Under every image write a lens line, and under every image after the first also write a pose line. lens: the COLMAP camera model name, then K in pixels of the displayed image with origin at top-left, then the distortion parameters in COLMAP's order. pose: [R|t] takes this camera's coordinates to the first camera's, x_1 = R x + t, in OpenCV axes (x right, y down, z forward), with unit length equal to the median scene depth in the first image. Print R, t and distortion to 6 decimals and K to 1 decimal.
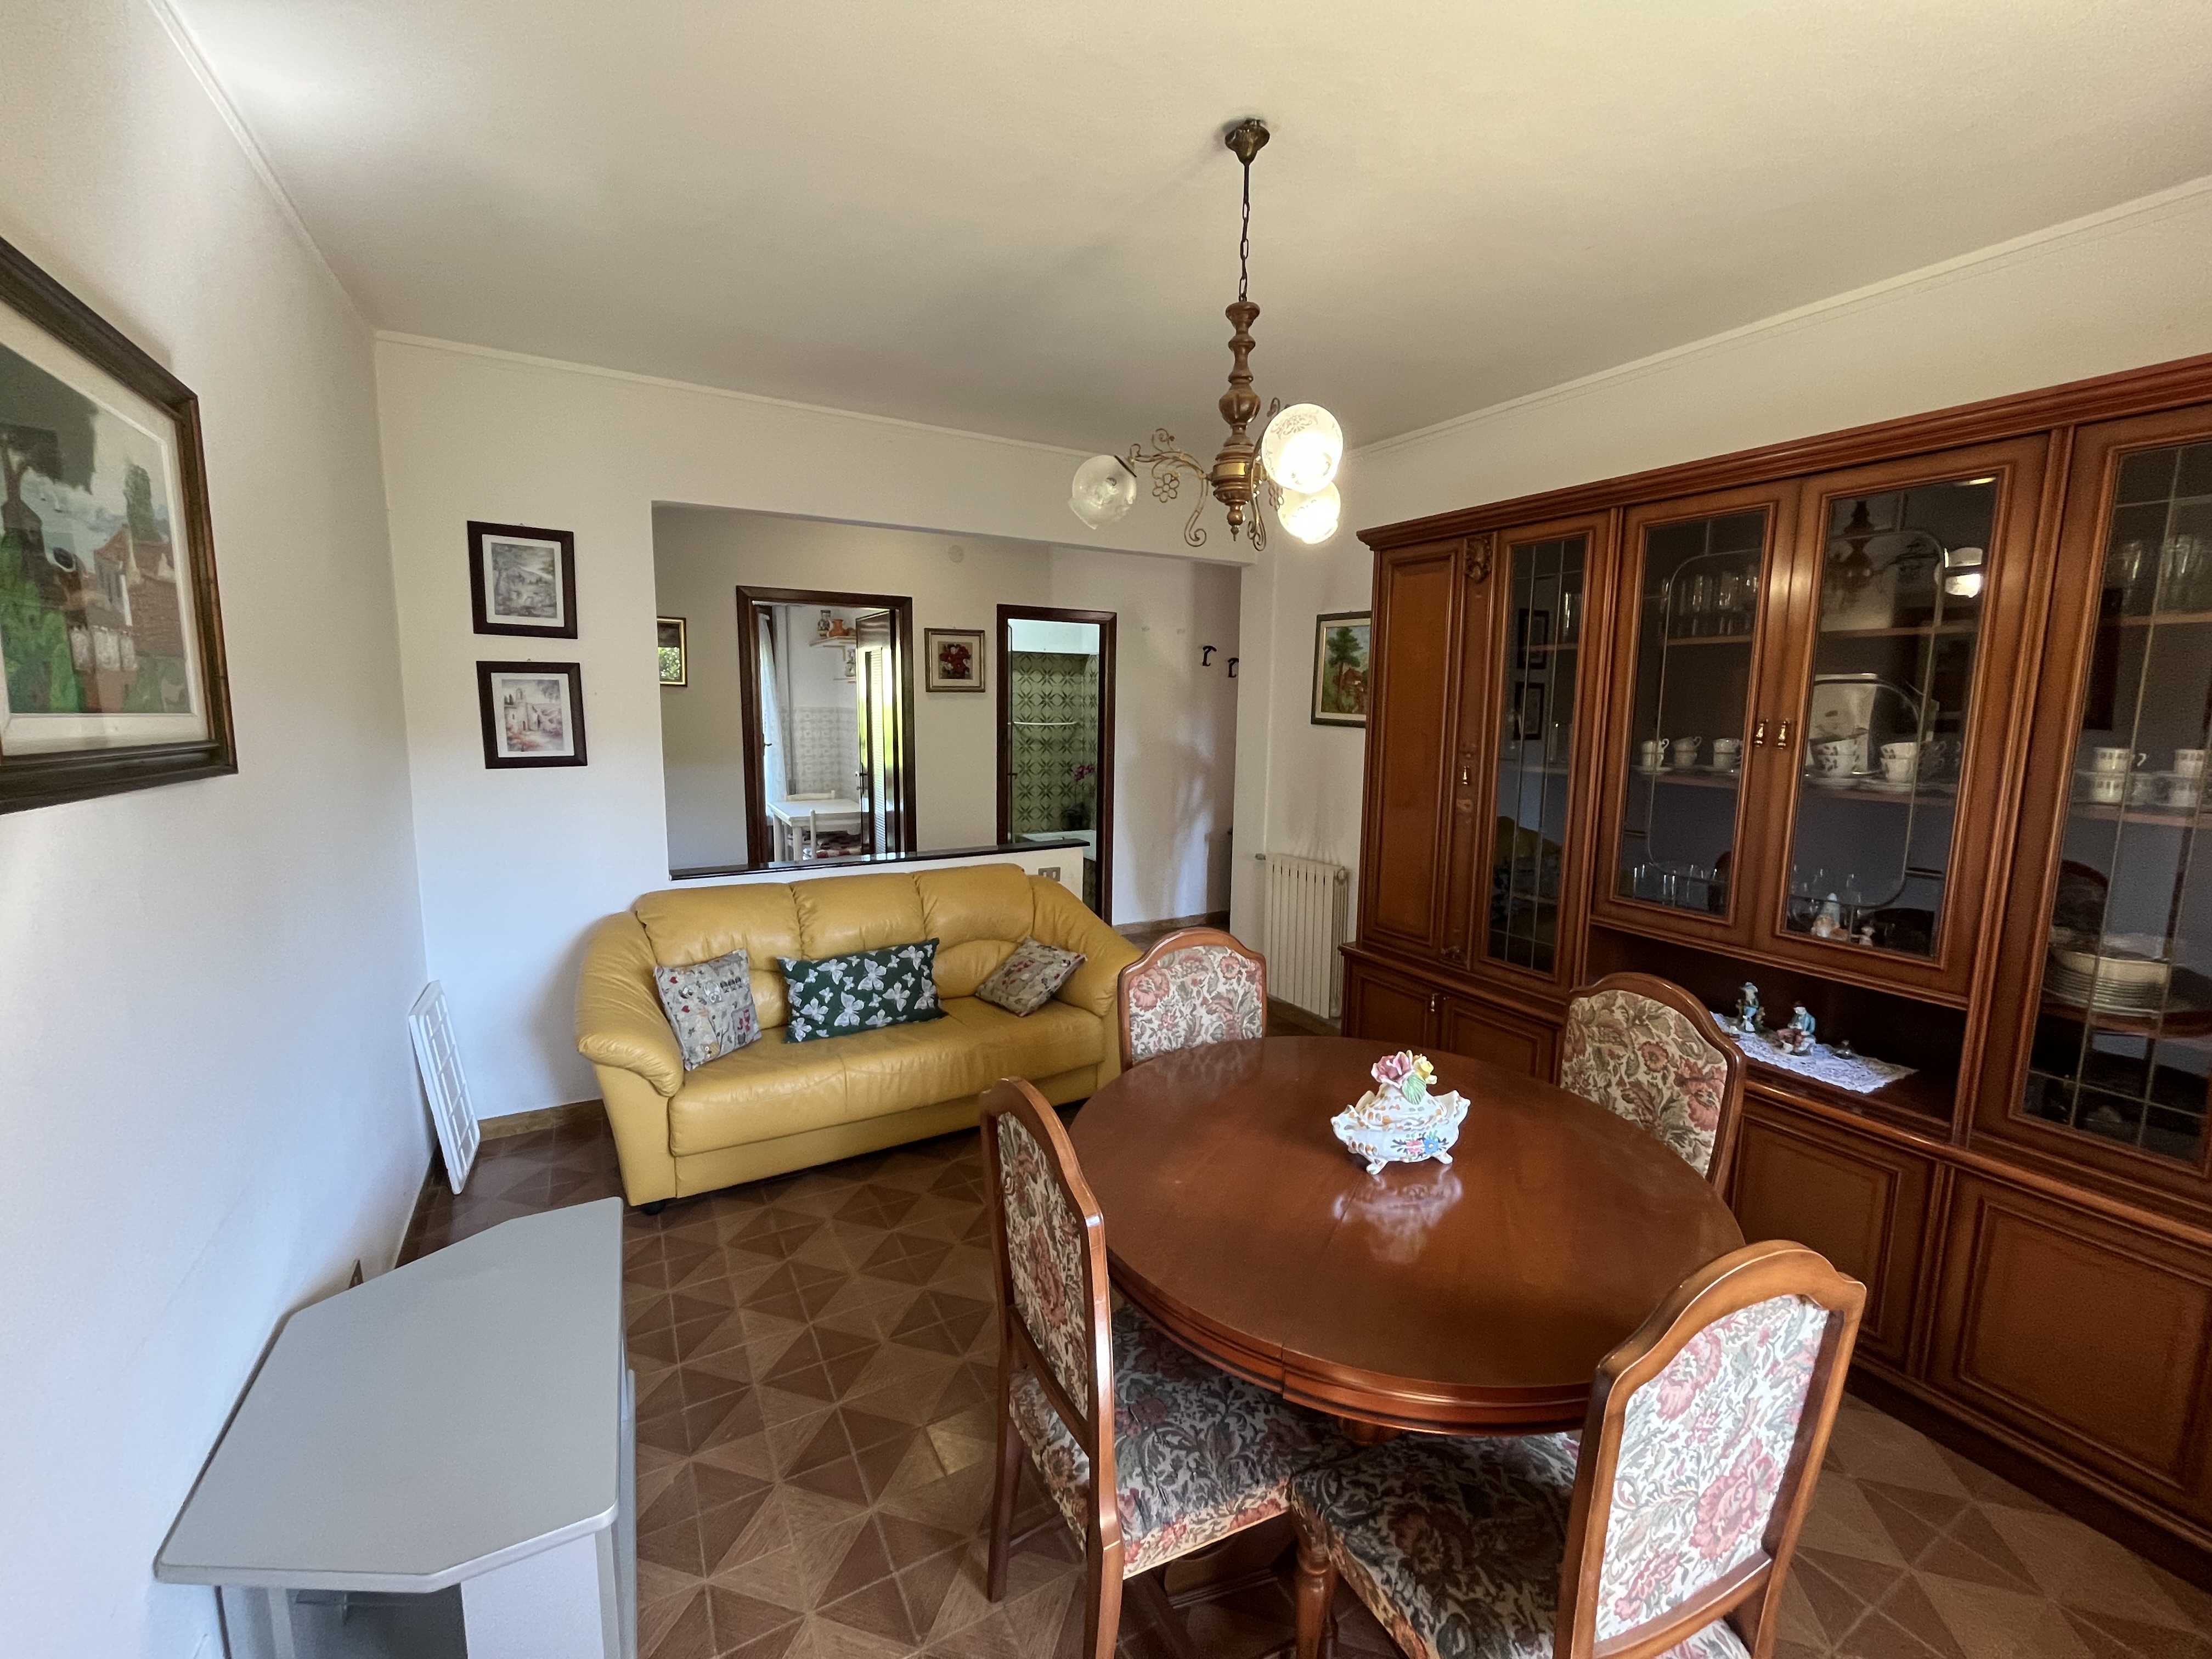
lens RADIAL K [[894.4, 0, 1116.0], [0, 894.4, 820.7], [0, 0, 1]] dist [-0.004670, 0.000044]
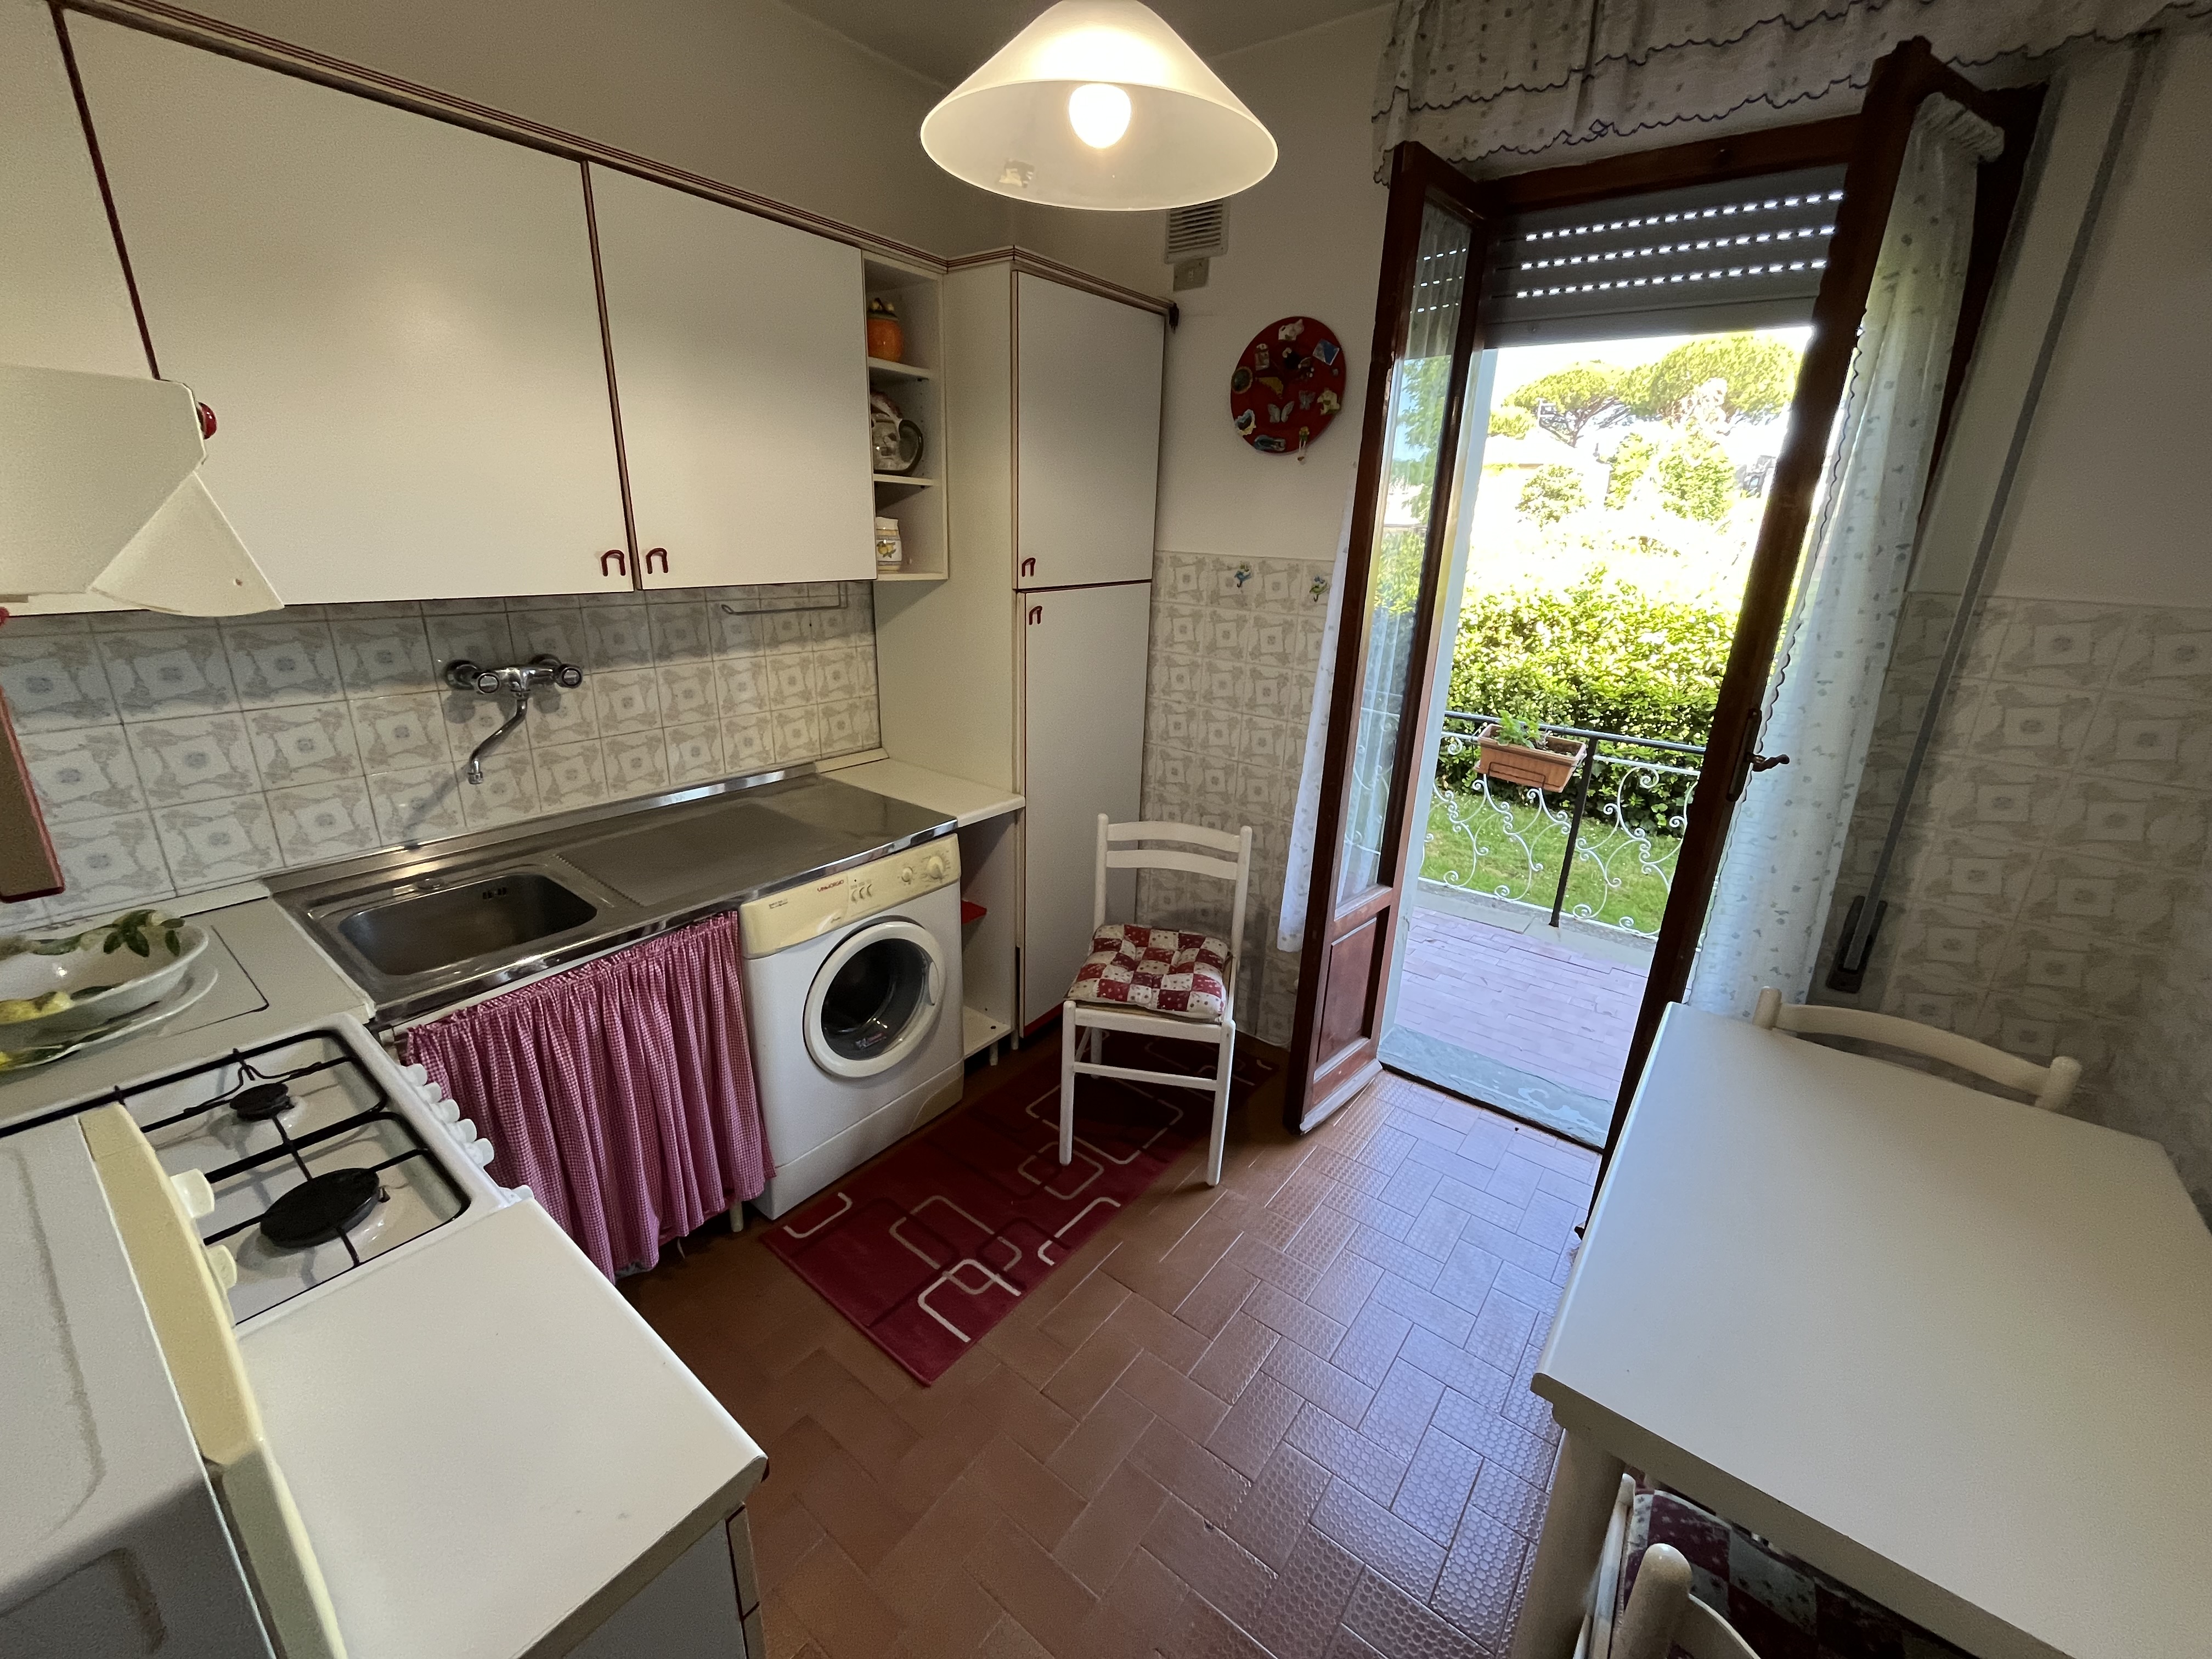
lens RADIAL K [[894.4, 0, 1105.3], [0, 894.4, 825.4], [0, 0, 1]] dist [-0.004670, 0.000044]
pose [[0.389079, 0.291442, -0.873887, -0.580344], [-0.149910, 0.956022, 0.252090, -0.232209], [0.908925, 0.032922, 0.415658, 1.734156]]
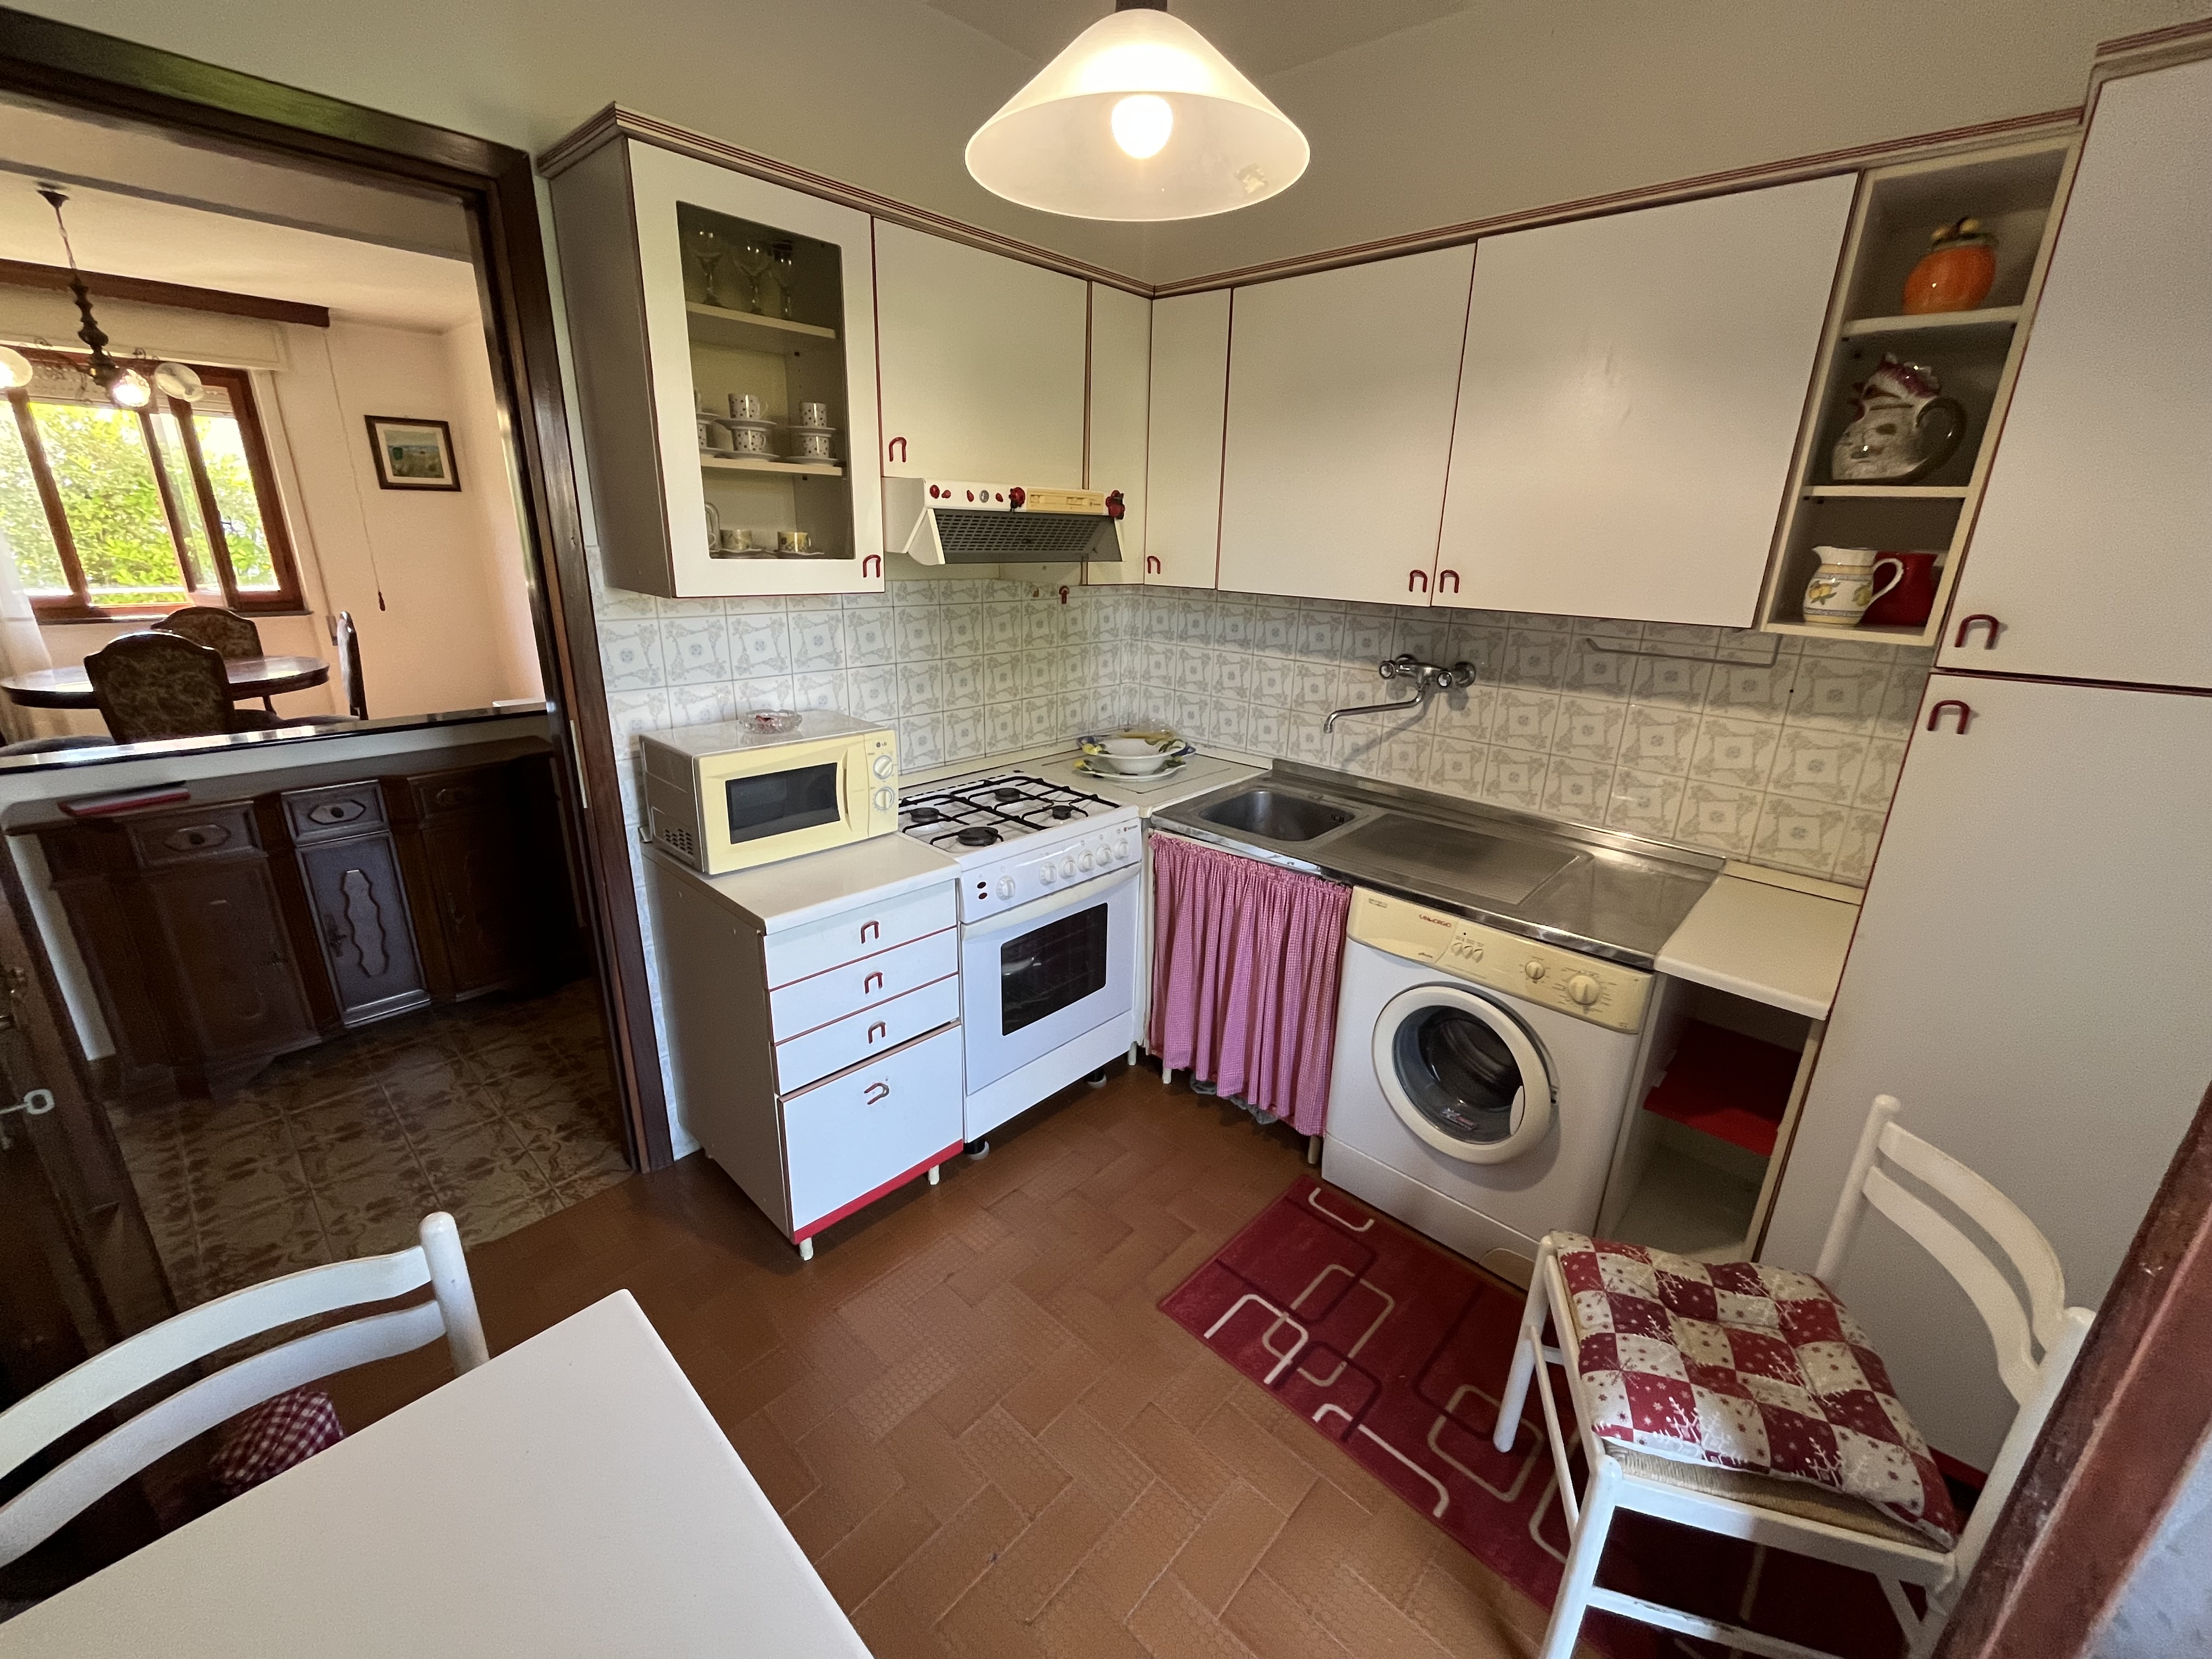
lens RADIAL K [[894.4, 0, 1118.8], [0, 894.4, 826.8], [0, 0, 1]] dist [-0.004670, 0.000044]
pose [[-0.951712, 0.055731, -0.301892, -0.810990], [-0.083280, 0.899640, 0.428617, -0.301360], [0.295481, 0.433062, -0.851556, 2.242732]]
